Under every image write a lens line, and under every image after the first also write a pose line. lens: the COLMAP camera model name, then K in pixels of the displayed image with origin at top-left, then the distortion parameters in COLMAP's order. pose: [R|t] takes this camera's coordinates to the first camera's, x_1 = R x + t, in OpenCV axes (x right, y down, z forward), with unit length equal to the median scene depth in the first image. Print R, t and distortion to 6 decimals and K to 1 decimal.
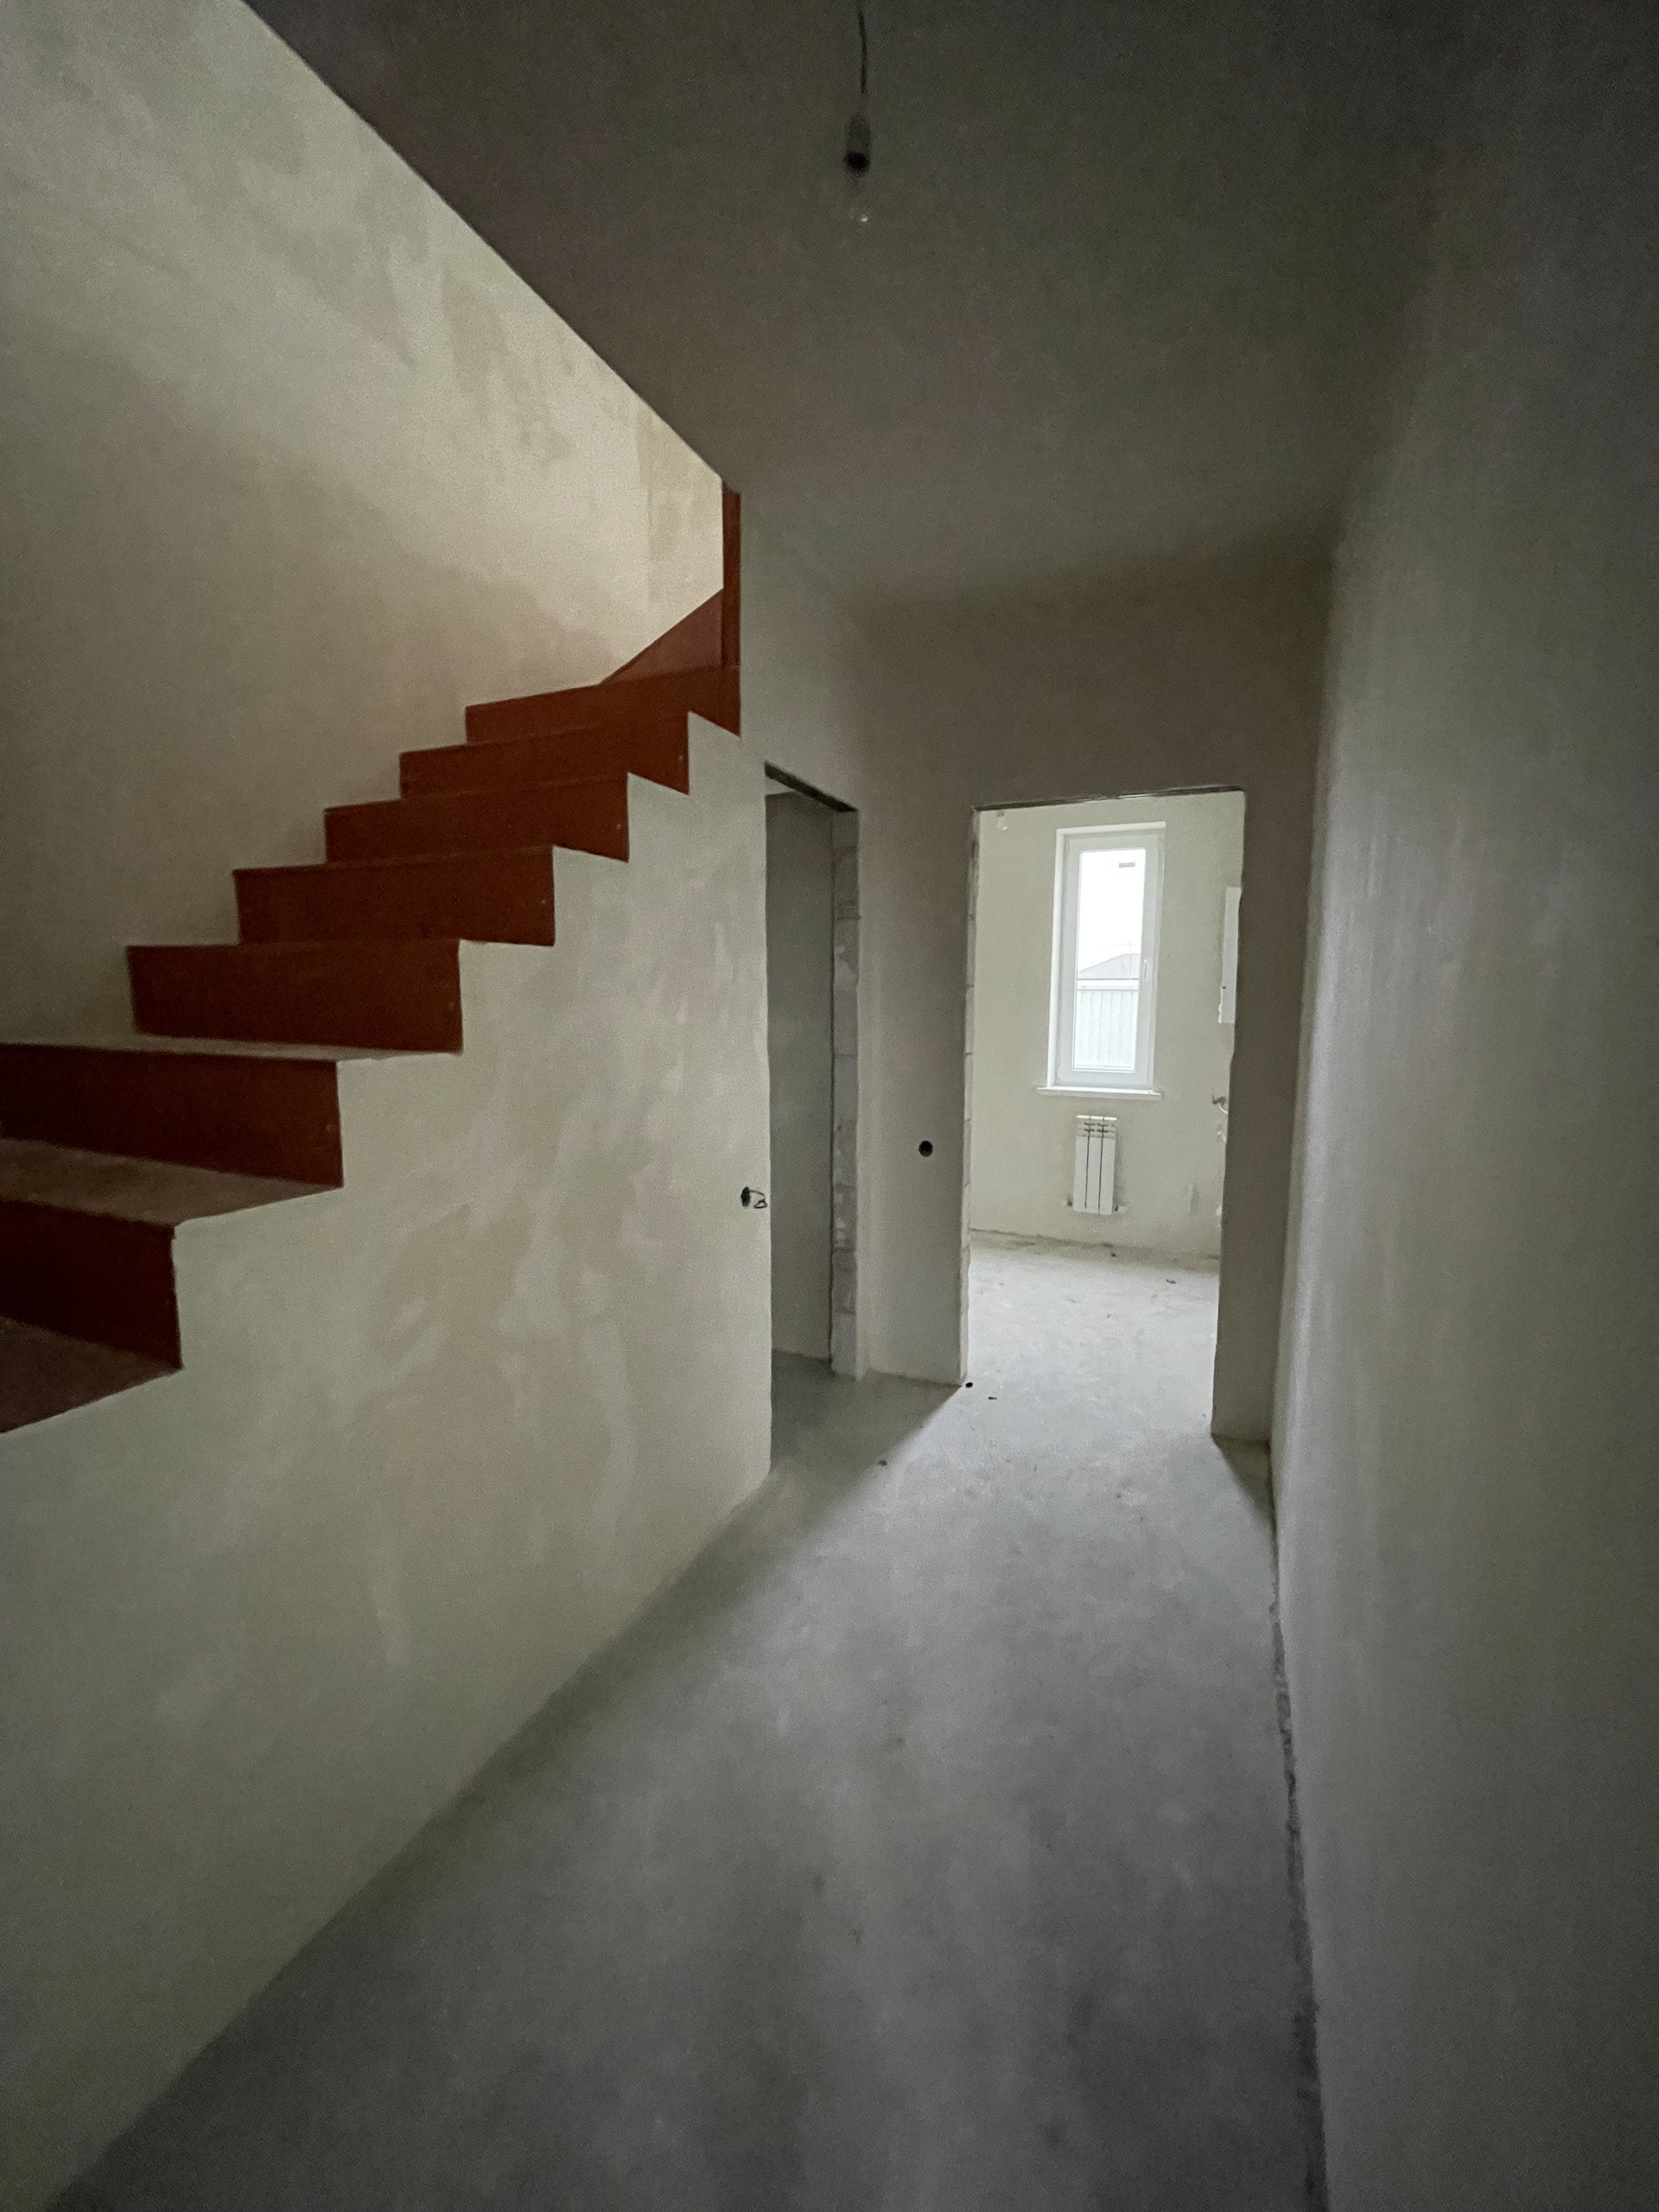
lens RADIAL K [[885.6, 0, 829.5], [0, 885.6, 1106.0], [0, 0, 1]] dist [-0.002606, -0.000742]
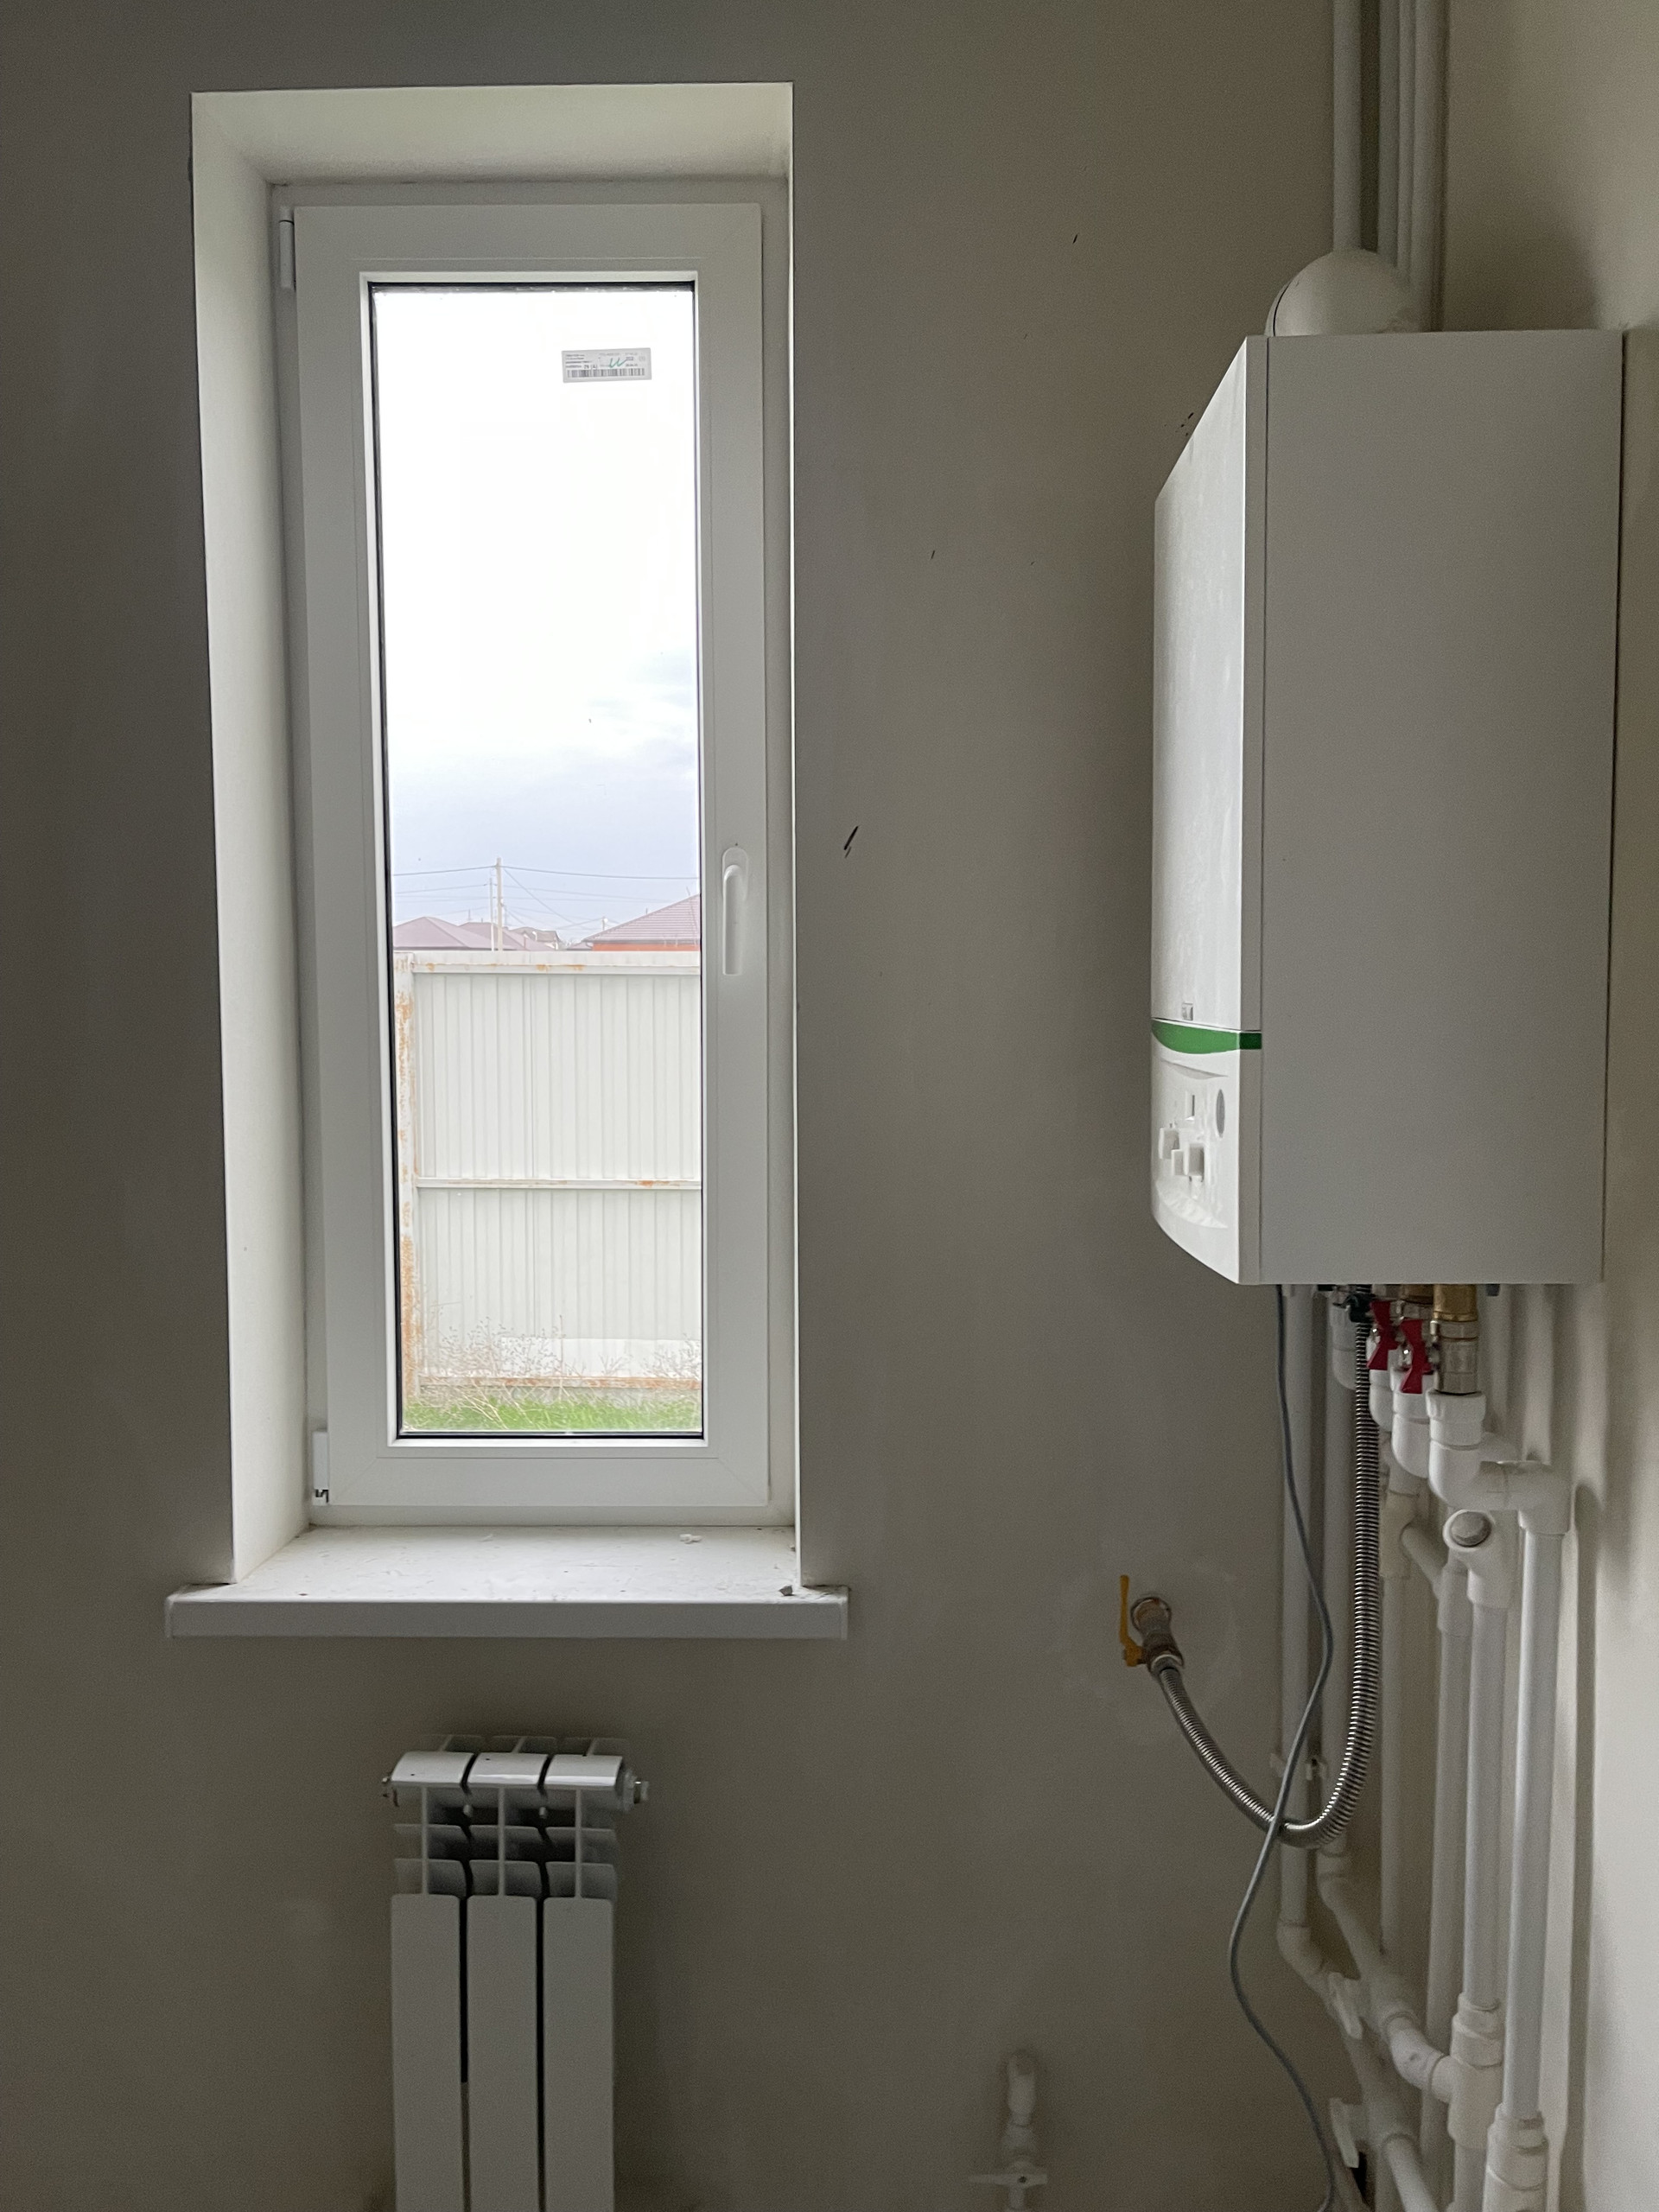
lens RADIAL K [[1815.2, 0, 789.5], [0, 1815.2, 1106.4], [0, 0, 1]] dist [0.130978, -0.228841]
pose [[0.928157, -0.034538, 0.370583, 0.220573], [0.053410, 0.997740, -0.040782, -0.095828], [-0.368337, 0.057645, 0.927904, 0.629702]]
